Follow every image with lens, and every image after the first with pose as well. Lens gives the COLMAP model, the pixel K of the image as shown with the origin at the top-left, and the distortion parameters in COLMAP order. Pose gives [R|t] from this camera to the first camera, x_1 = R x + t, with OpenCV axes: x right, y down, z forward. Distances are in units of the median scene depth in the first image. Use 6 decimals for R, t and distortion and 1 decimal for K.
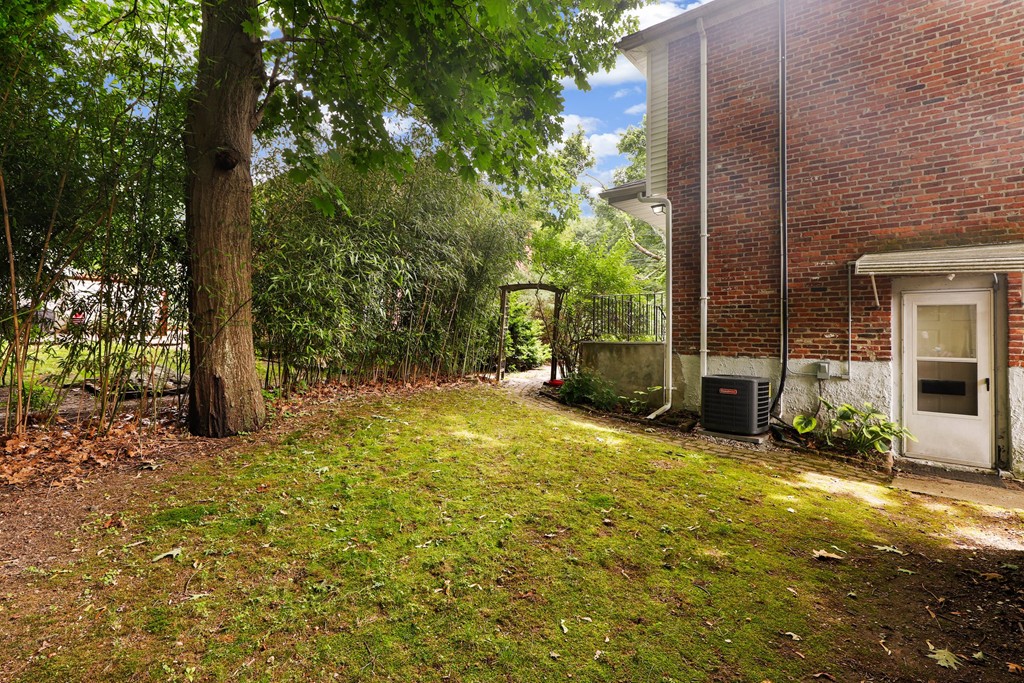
lens RADIAL K [[467.7, 0, 522.1], [0, 467.7, 341.5], [0, 0, 1]] dist [-0.018360, 0.005314]
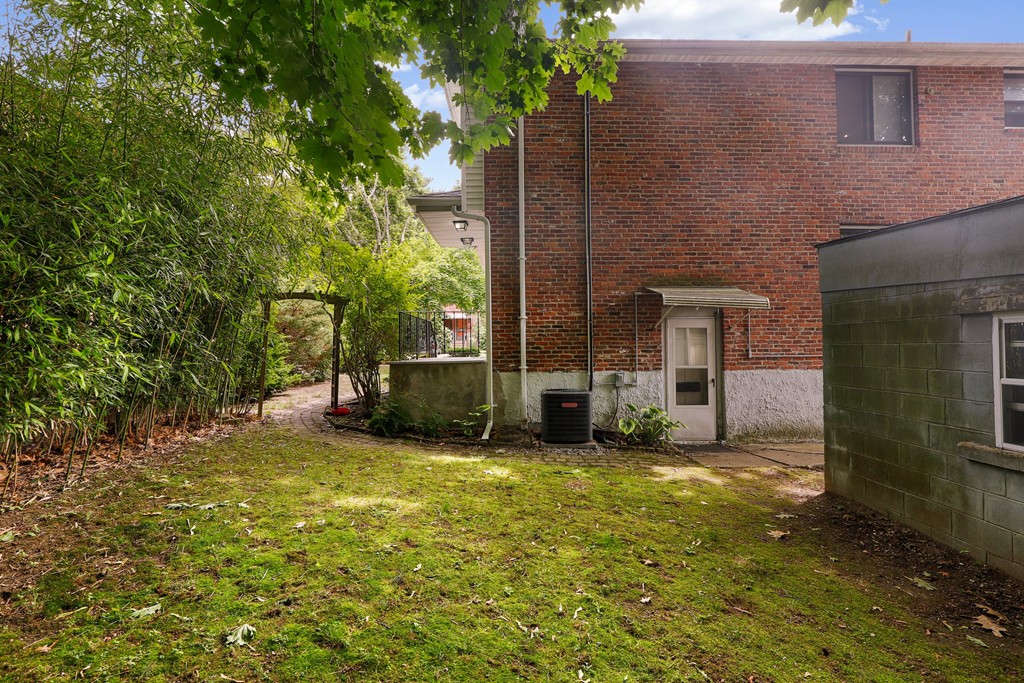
lens RADIAL K [[456.7, 0, 532.5], [0, 456.7, 353.6], [0, 0, 1]] dist [-0.011784, 0.000098]
pose [[0.766743, -0.030597, 0.641225, -0.297887], [0.026645, 0.999520, 0.015833, -0.032071], [-0.641401, 0.004945, 0.767190, 0.221492]]
